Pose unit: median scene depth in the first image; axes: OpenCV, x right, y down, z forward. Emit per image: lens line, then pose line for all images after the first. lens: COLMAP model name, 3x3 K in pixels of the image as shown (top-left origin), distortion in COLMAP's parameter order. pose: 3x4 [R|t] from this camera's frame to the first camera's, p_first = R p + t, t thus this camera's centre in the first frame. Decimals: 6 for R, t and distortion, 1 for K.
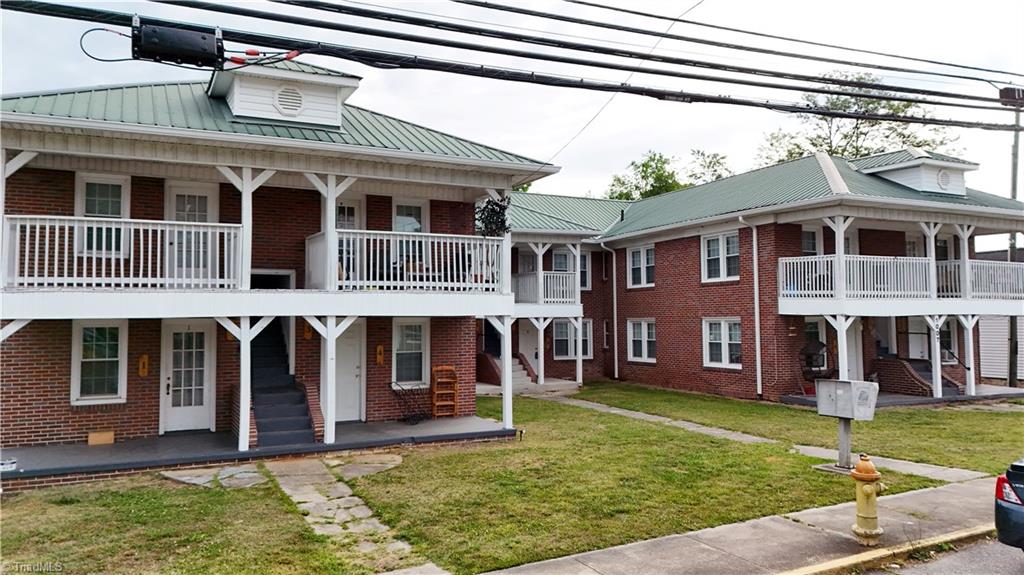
lens RADIAL K [[761.2, 0, 512.0], [0, 761.2, 287.5], [0, 0, 1]] dist [0.109658, -0.118312]
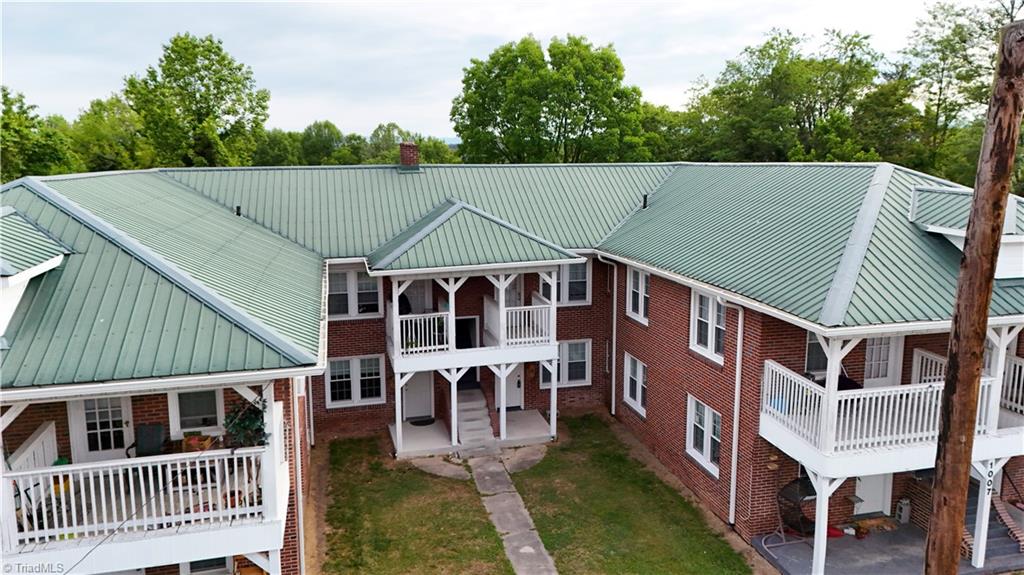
lens RADIAL K [[761.2, 0, 512.0], [0, 761.2, 287.5], [0, 0, 1]] dist [0.109658, -0.118312]
pose [[0.976784, 0.038201, -0.210793, 0.204103], [0.009646, 0.975131, 0.221418, -0.209140], [0.214009, -0.218311, 0.952124, 0.207910]]
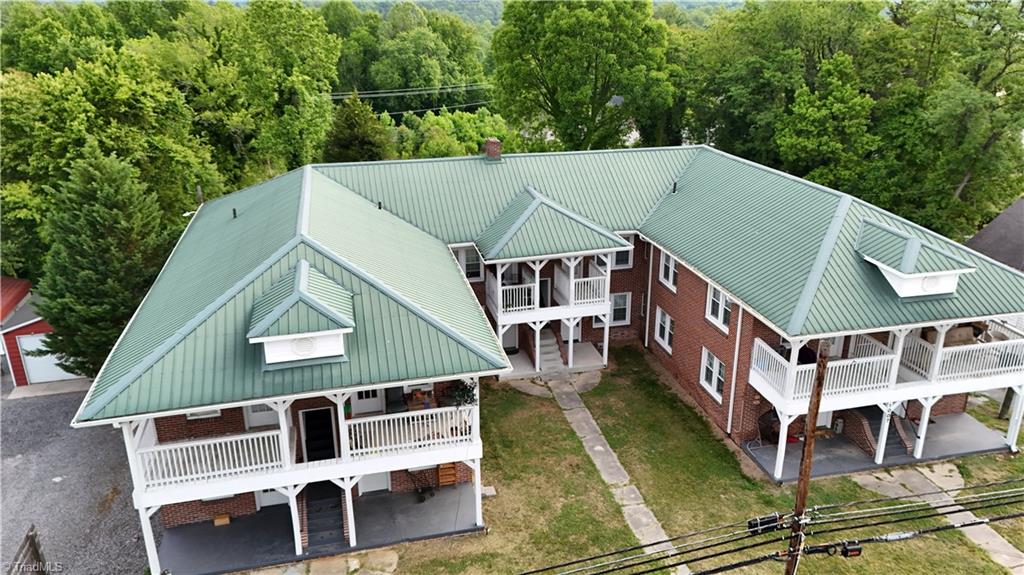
lens RADIAL K [[740.7, 0, 506.9], [0, 740.7, 290.7], [0, 0, 1]] dist [0.167451, -0.249677]
pose [[0.973183, 0.074656, -0.217580, 0.174925], [0.016957, 0.920013, 0.391521, -0.421543], [0.229406, -0.384711, 0.894075, -0.044480]]
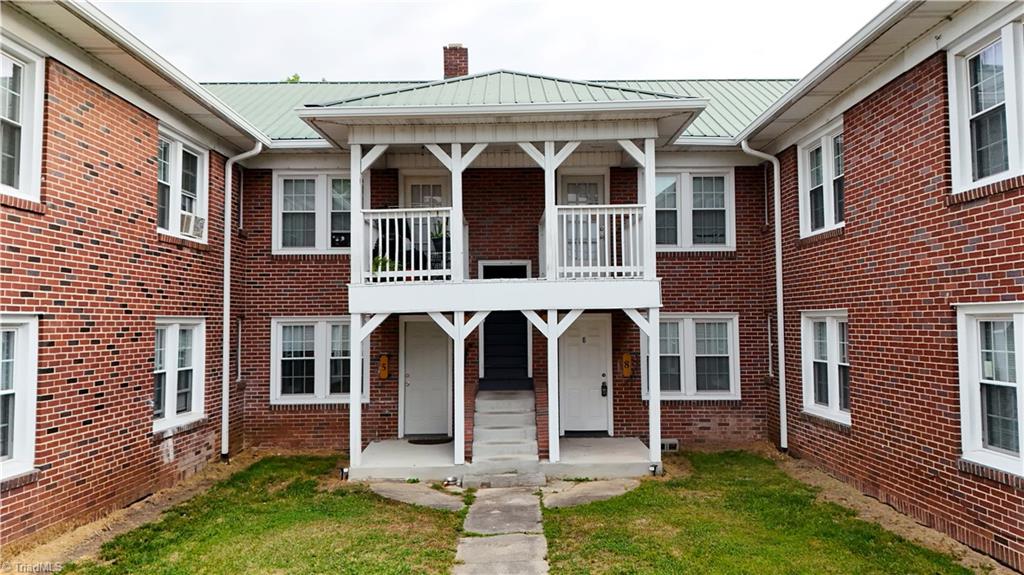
lens RADIAL K [[740.7, 0, 506.9], [0, 740.7, 290.7], [0, 0, 1]] dist [0.167451, -0.249677]
pose [[0.897287, -0.019343, -0.441024, 0.191041], [0.025387, 0.999647, 0.007808, 0.022155], [0.440717, -0.018202, 0.897462, 0.551998]]
